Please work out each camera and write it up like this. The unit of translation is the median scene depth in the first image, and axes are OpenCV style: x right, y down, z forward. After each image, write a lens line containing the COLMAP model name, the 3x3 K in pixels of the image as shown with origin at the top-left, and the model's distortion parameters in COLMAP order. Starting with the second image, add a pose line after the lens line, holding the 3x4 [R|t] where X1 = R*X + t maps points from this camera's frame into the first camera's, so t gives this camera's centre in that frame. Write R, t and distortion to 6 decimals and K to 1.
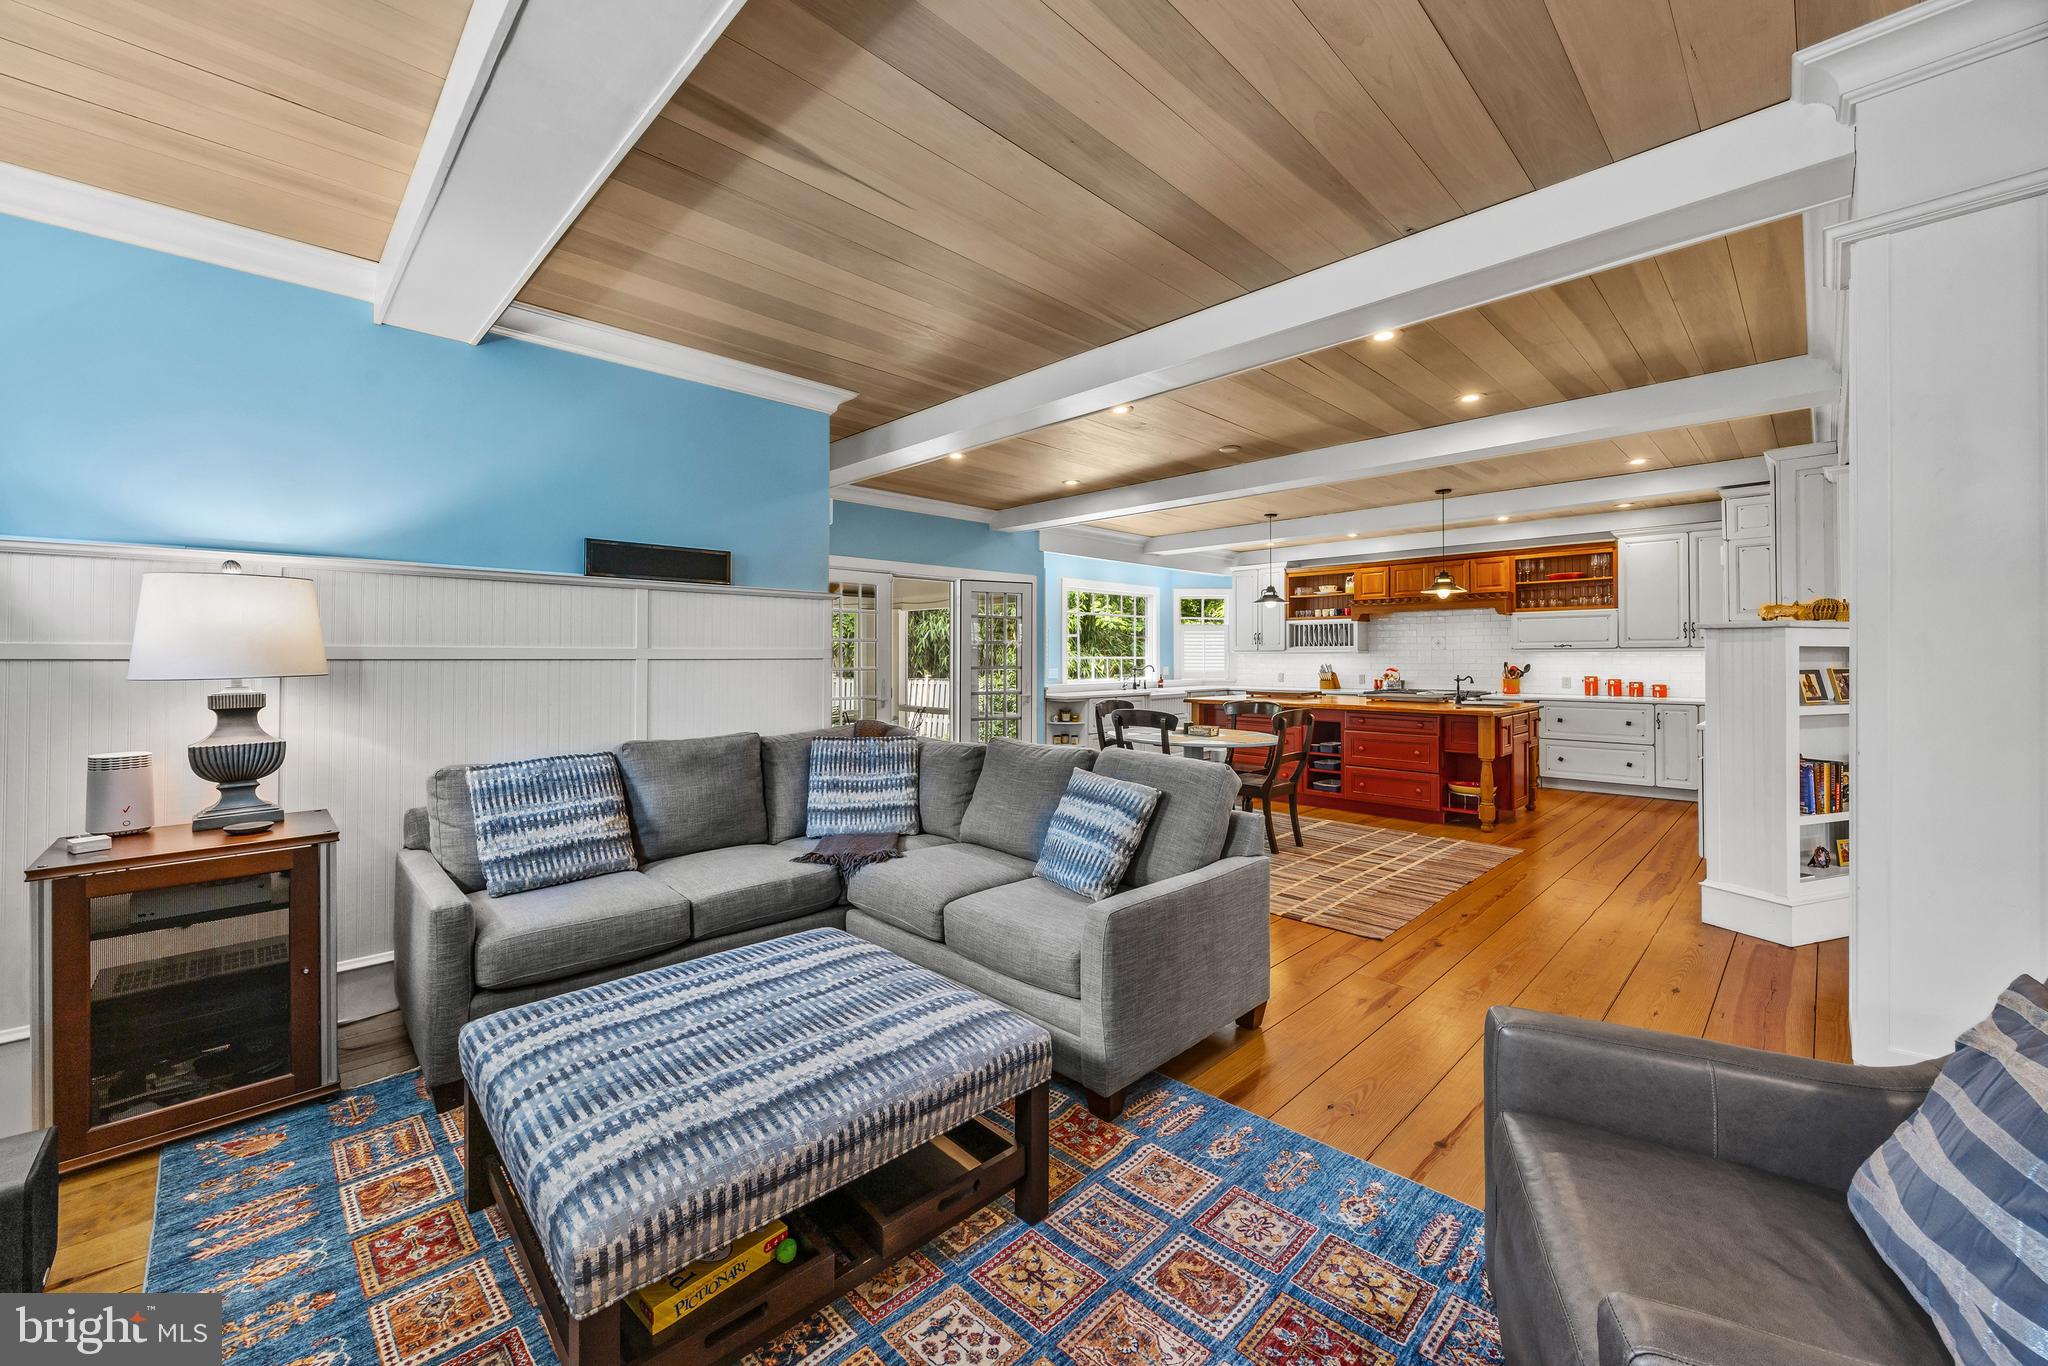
lens RADIAL K [[789.2, 0, 1023.5], [0, 789.2, 651.6], [0, 0, 1]] dist [-0.001846, -0.000006]
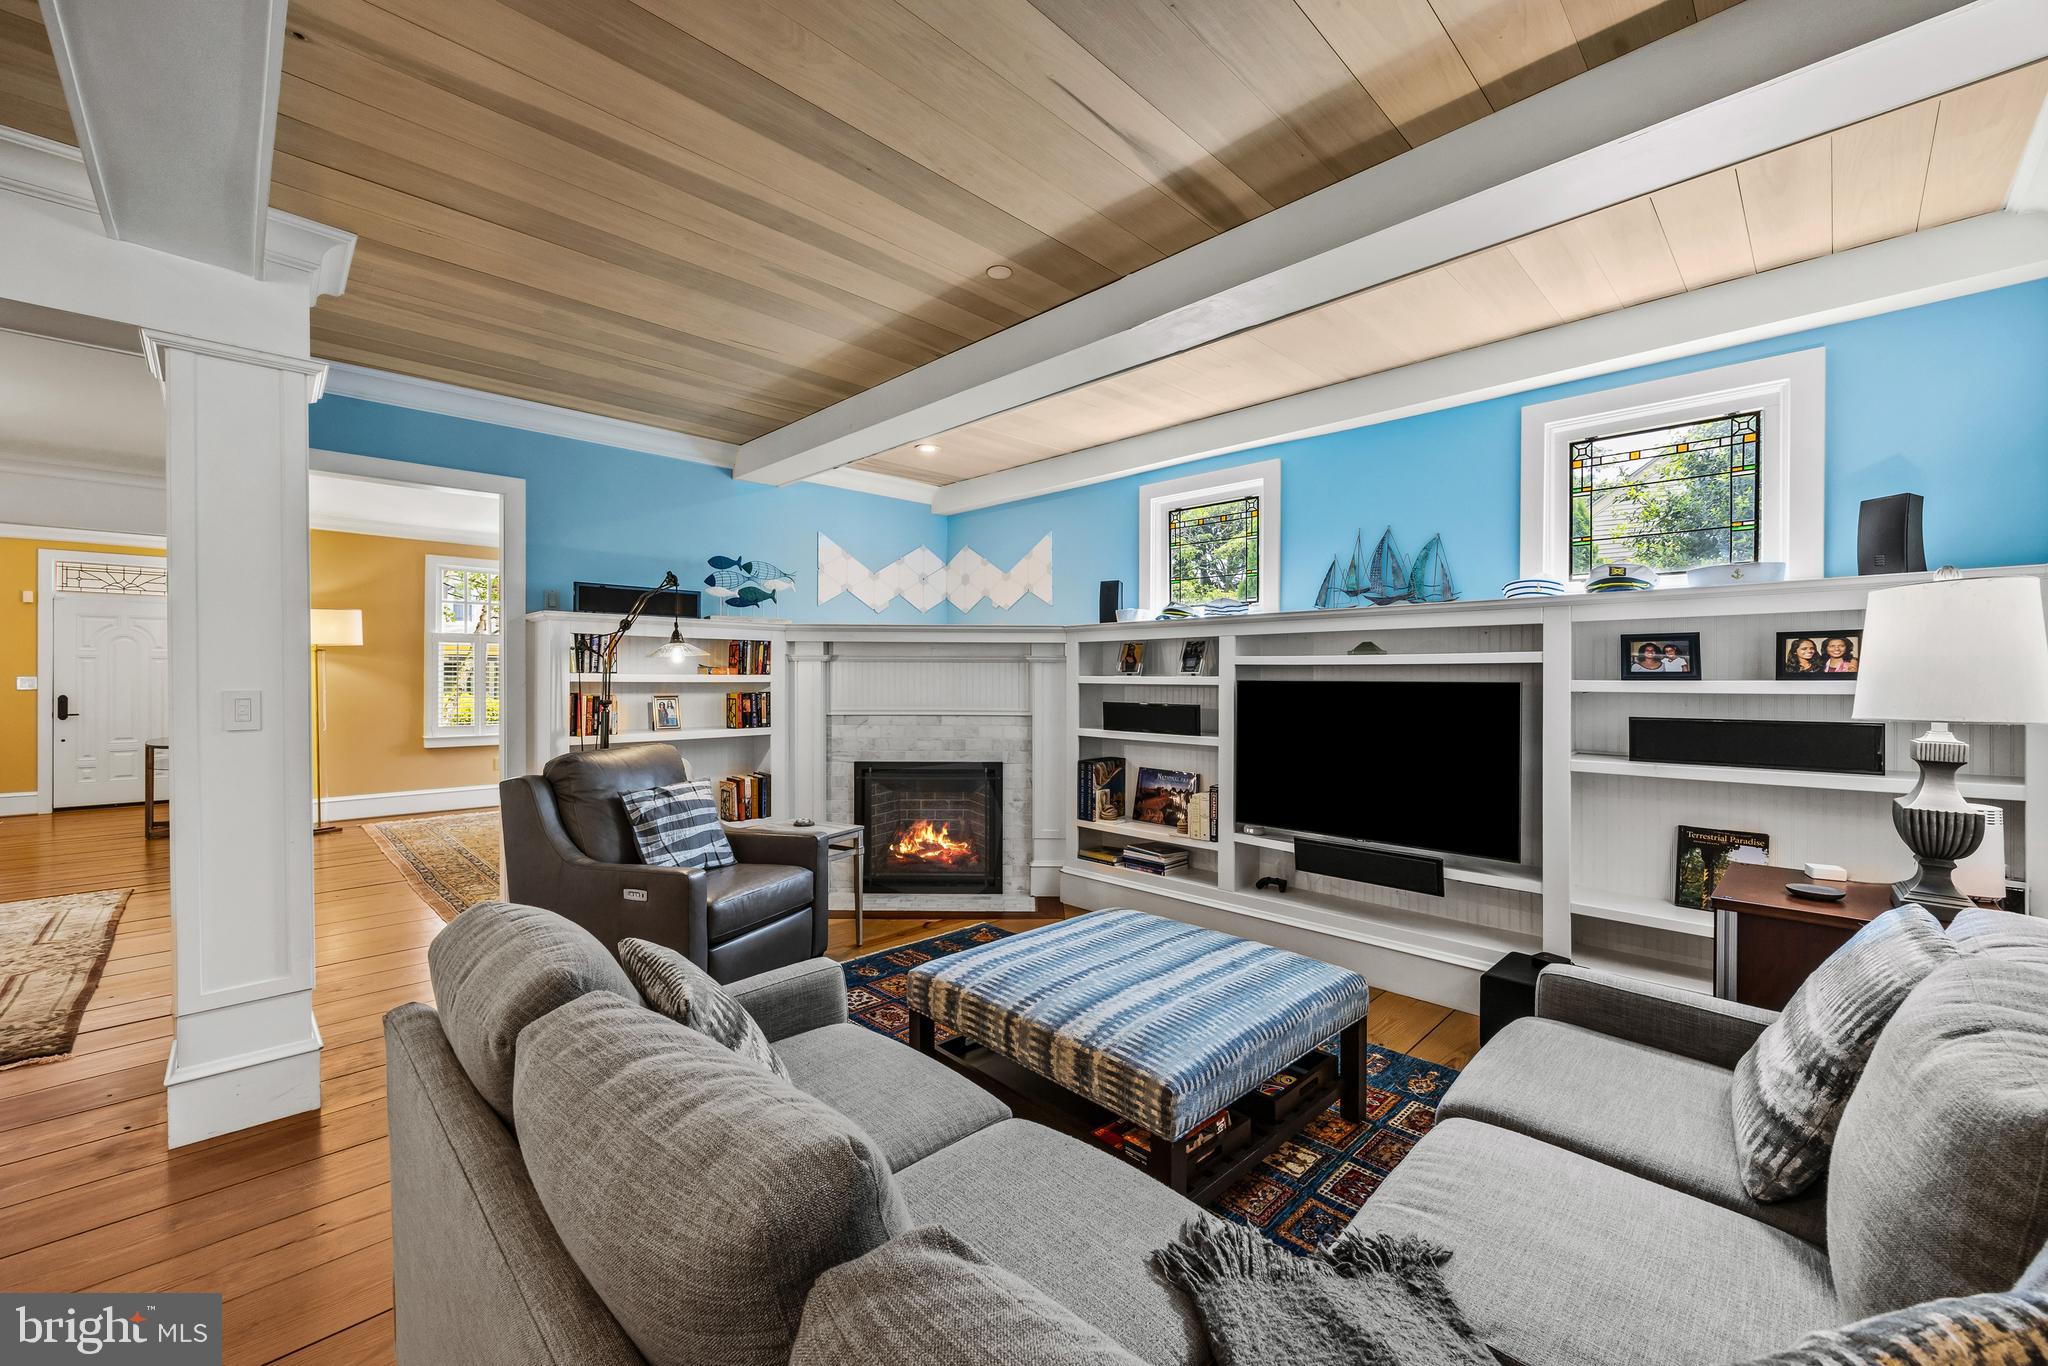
lens RADIAL K [[802.7, 0, 1024.0], [0, 802.7, 683.0], [0, 0, 1]] dist [-0.000727, 0.000074]
pose [[-0.999937, 0.000322, -0.011254, -0.037736], [0.000335, 0.999999, -0.001160, -0.000694], [0.011253, -0.001164, -0.999936, 0.607661]]
